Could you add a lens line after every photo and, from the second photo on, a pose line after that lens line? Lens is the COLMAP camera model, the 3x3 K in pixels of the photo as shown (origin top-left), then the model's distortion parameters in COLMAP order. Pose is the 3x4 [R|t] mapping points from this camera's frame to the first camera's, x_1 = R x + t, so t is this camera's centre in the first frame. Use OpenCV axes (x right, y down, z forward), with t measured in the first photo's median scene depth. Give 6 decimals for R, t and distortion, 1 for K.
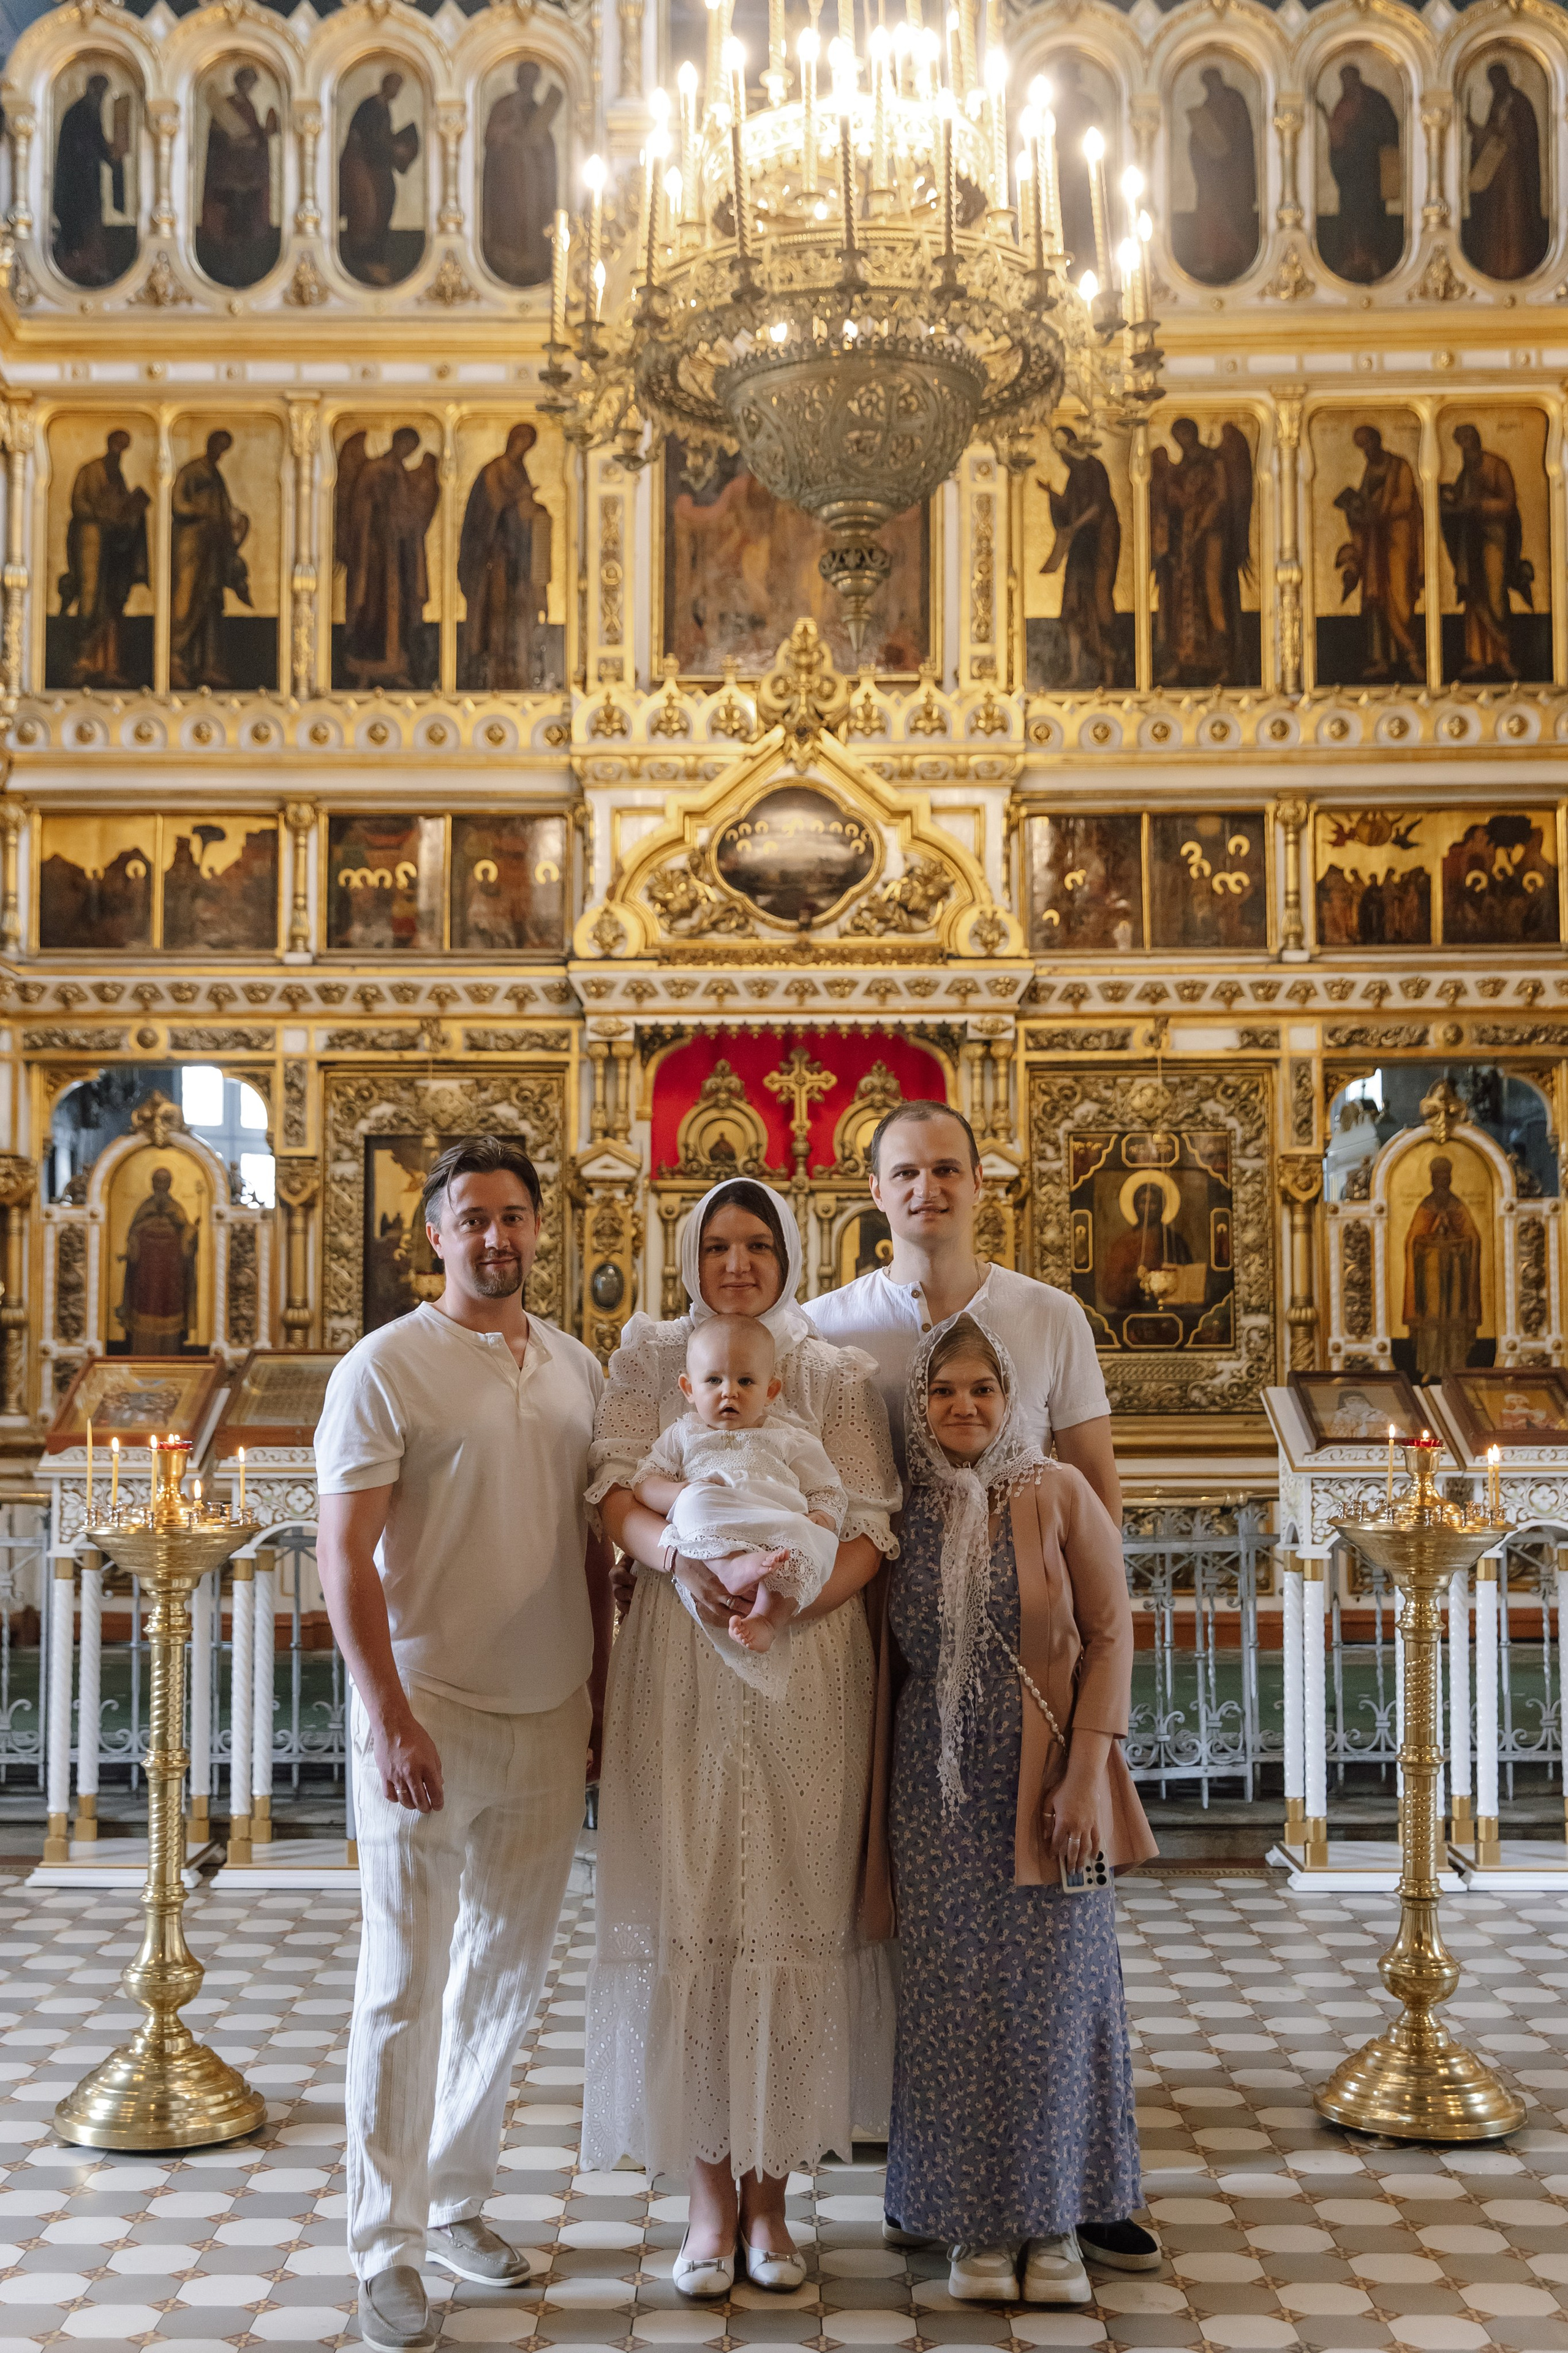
lens RADIAL K [[2656.3, 0, 732.3], [0, 2656.3, 1250.8], [0, 0, 1]] dist [-0.011879, -0.004662]
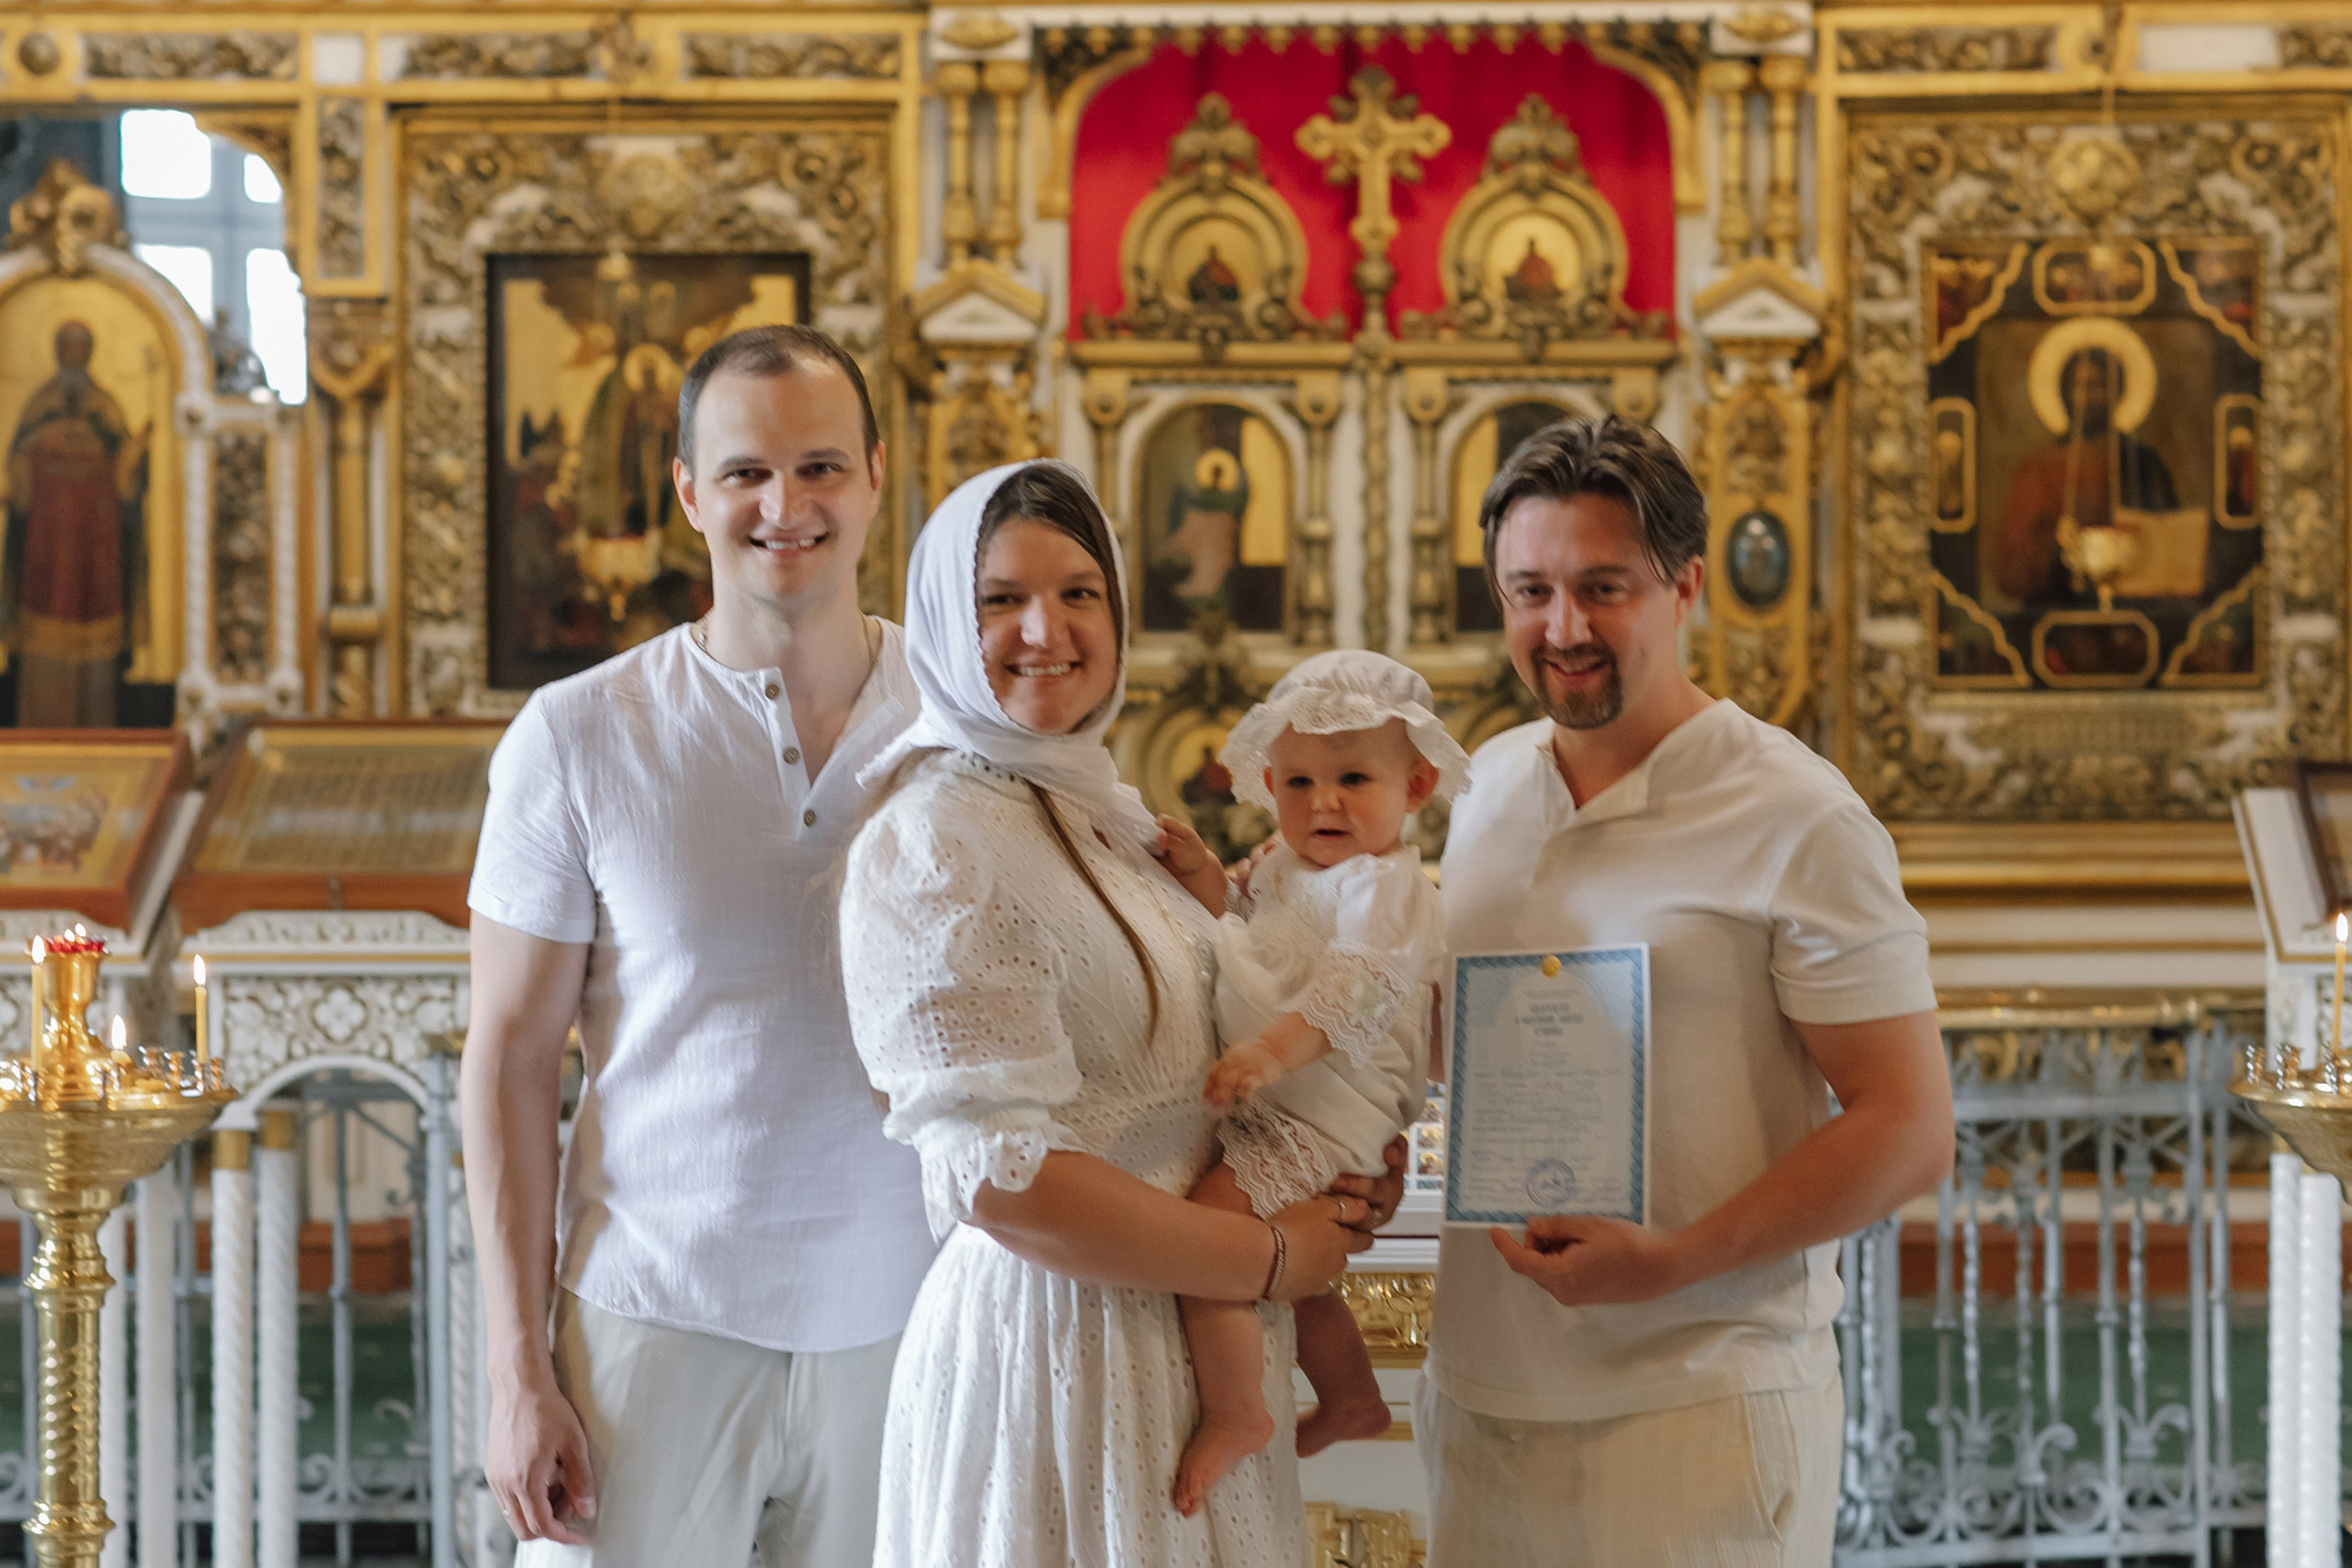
lens RADIAL K [[5806.3, 0, 1176.8], [0, 5806.3, 912.6], [0, 0, 1]] dist [0.000255, -0.005218]
pose [[0.999540, 0.000166, -0.030334, 0.022048], [0.002518, 0.996080, 0.088423, -0.016663], [0.030230, -0.088458, 0.995621, -0.074650]]
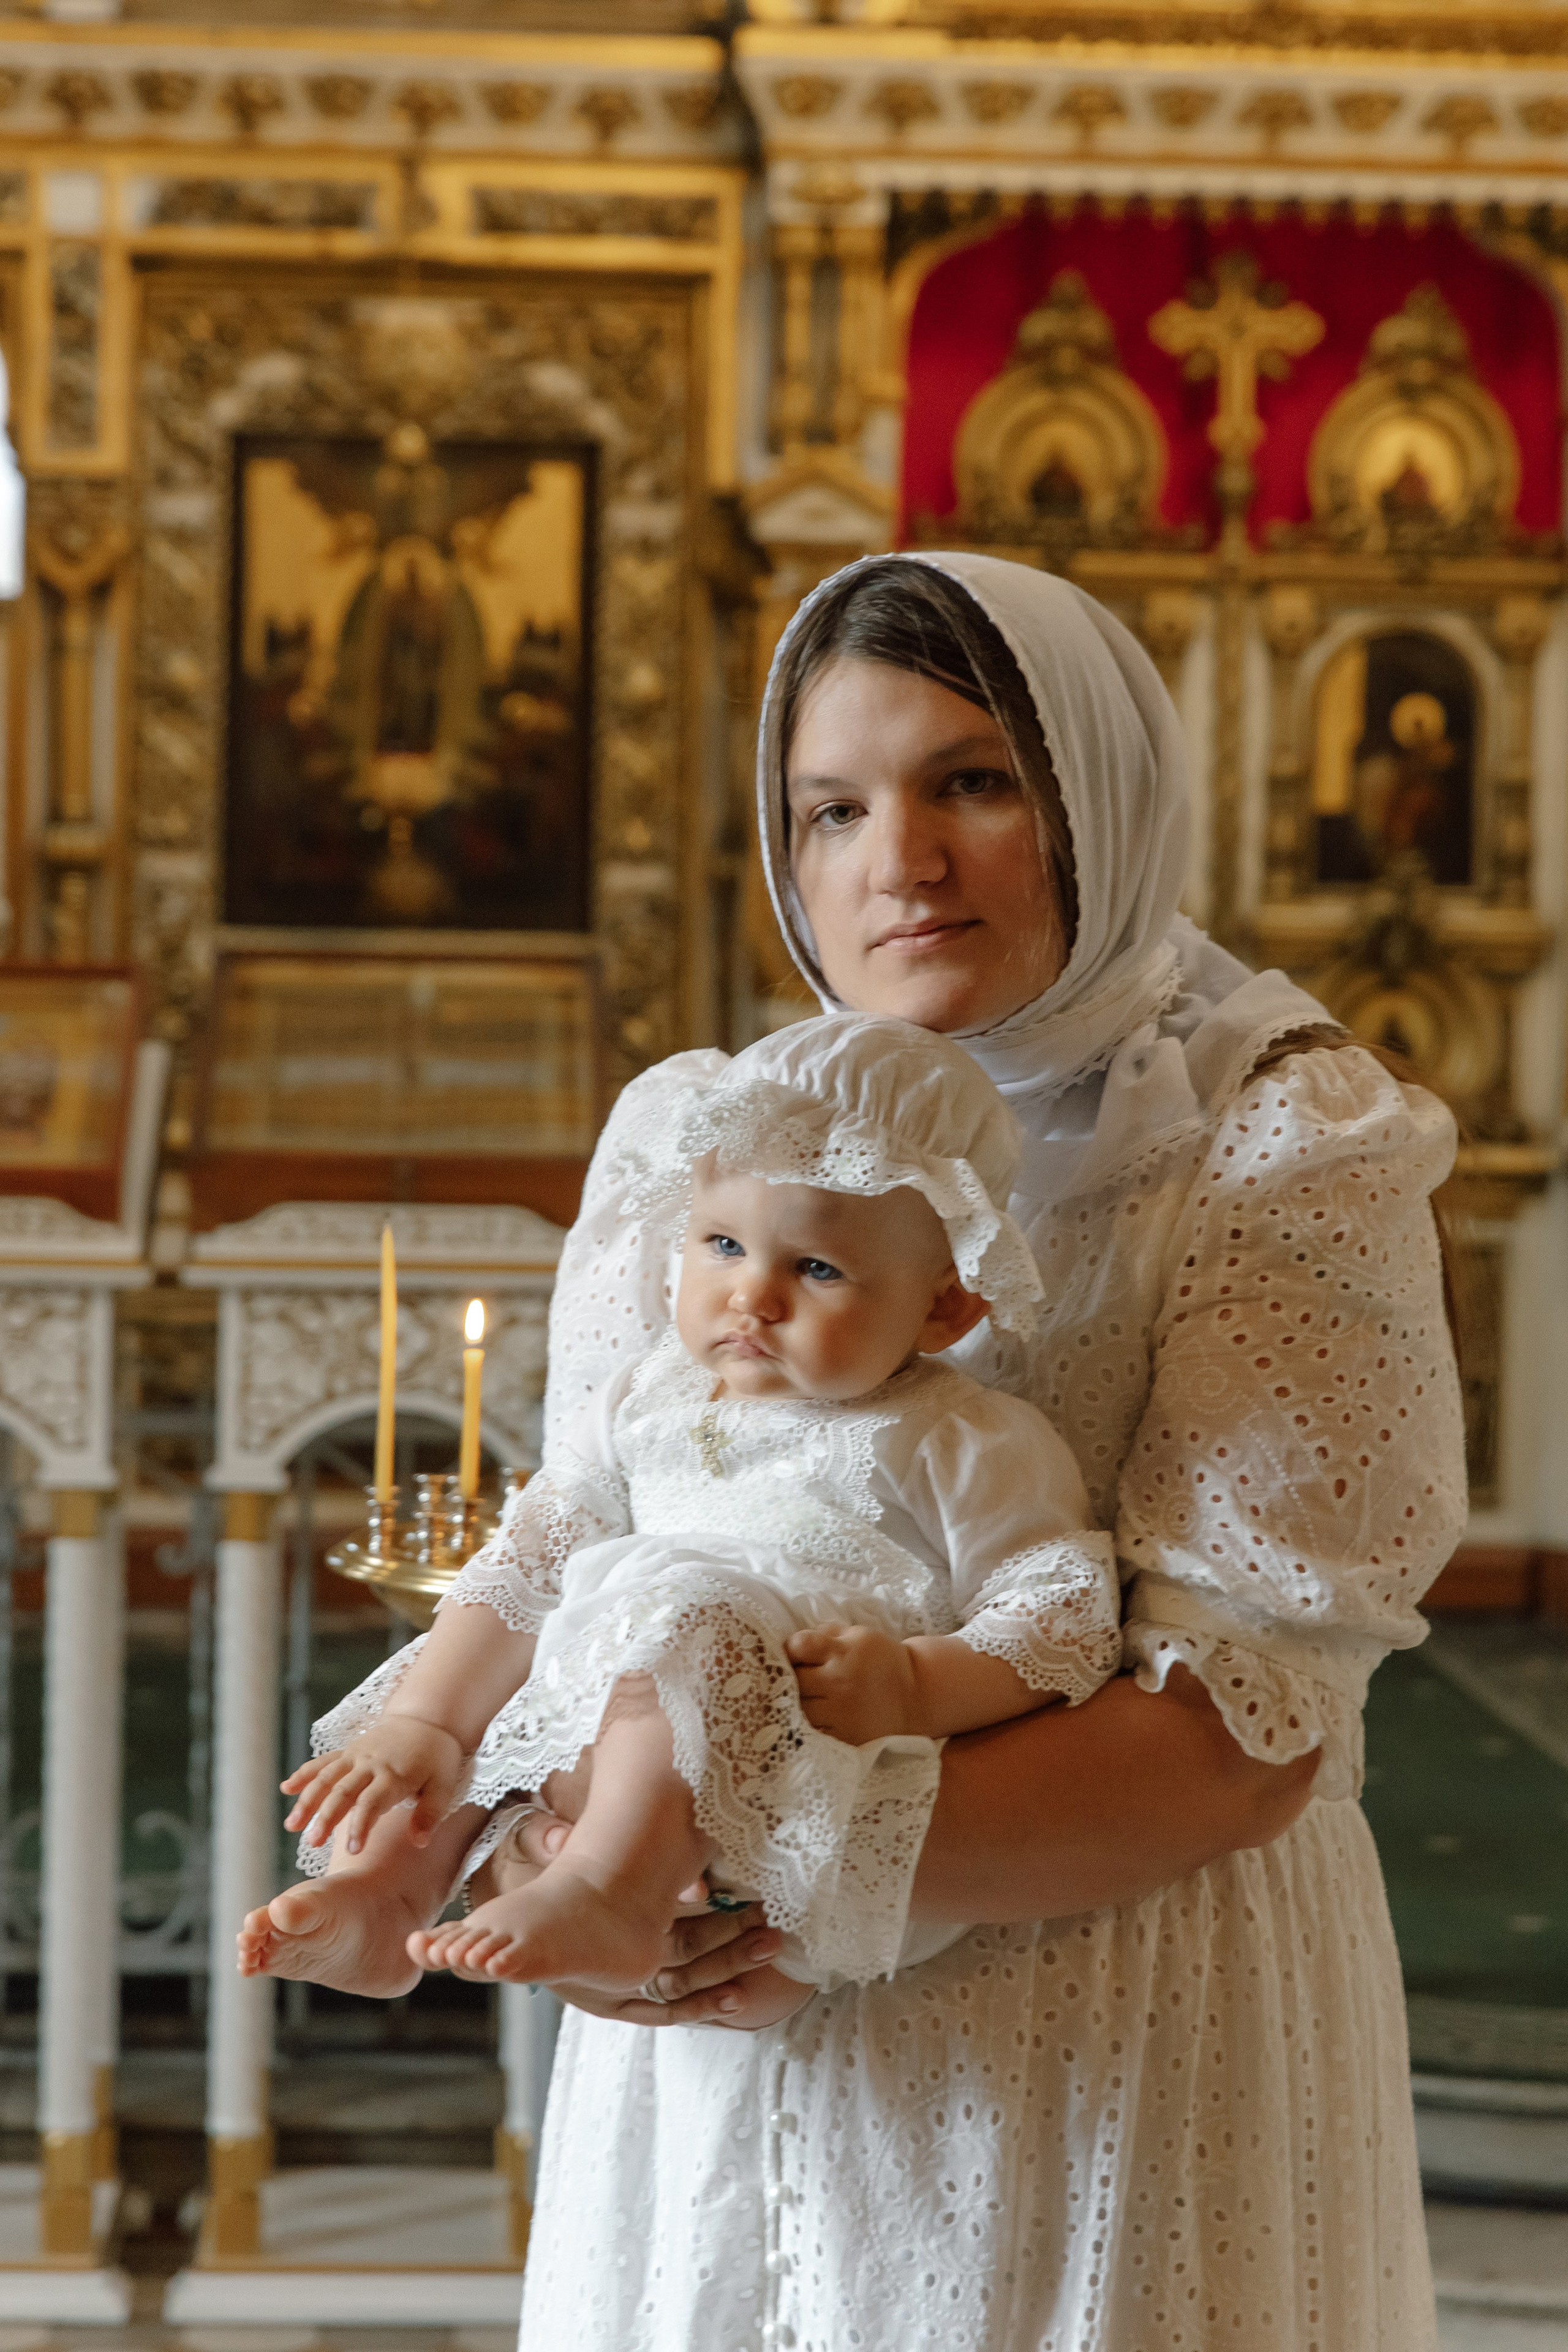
lens RADIAL K [[5038.5, 0, 740.0], [0, 5038.5, 1131.4], [0, 0, 1]] dist [0.000136, -0.160465]
pose [[0.997927, 0.016849, 0.062109, -0.105730], [-0.021993, 0.996300, 0.083087, 0.000246], [-0.060479, -0.084280, 0.994605, 0.174799]]
